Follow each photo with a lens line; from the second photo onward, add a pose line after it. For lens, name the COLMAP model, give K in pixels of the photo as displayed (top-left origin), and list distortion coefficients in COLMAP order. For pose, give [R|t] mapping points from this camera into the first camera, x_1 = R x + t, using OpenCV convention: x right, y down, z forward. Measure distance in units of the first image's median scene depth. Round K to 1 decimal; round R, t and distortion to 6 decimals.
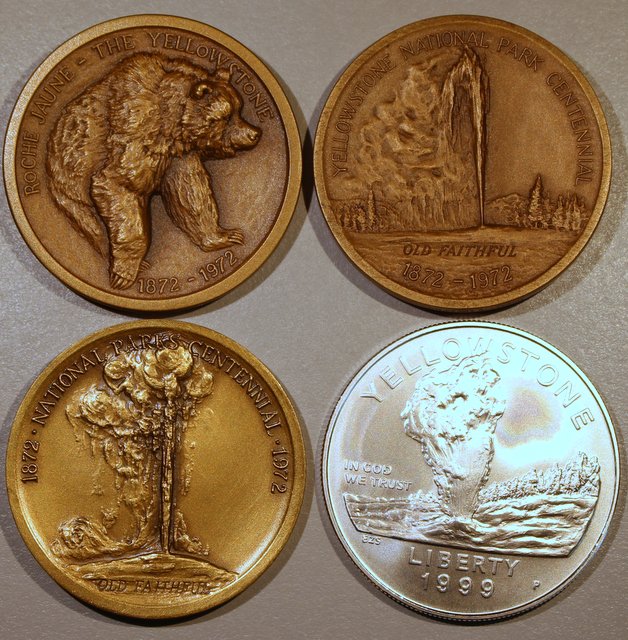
lens RADIAL K [[1806.4, 0, 314.3], [0, 1806.4, 322.2], [0, 0, 1]] dist [0.053779, 0.000000]
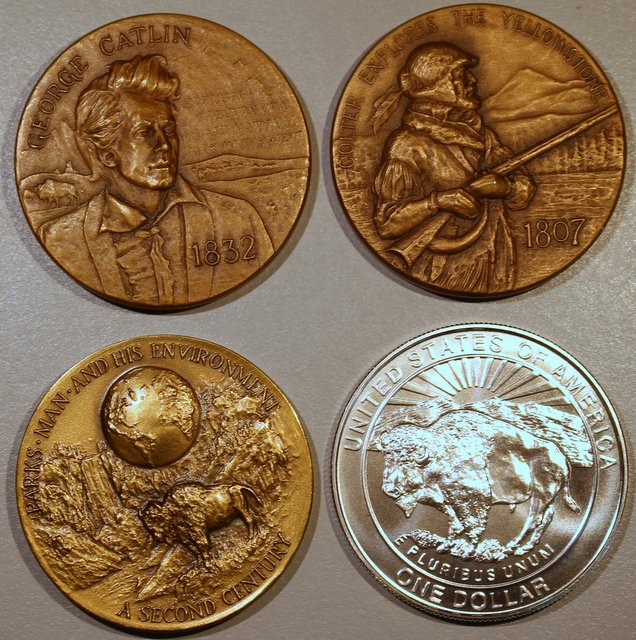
lens RADIAL K [[2033.2, 0, 317.8], [0, 2033.2, 318.2], [0, 0, 1]] dist [0.045407, 0.000000]
pose [[0.999018, 0.043320, -0.009347, 0.014913], [-0.043268, 0.999047, 0.005683, -0.011540], [0.009584, -0.005273, 0.999940, -0.128207]]
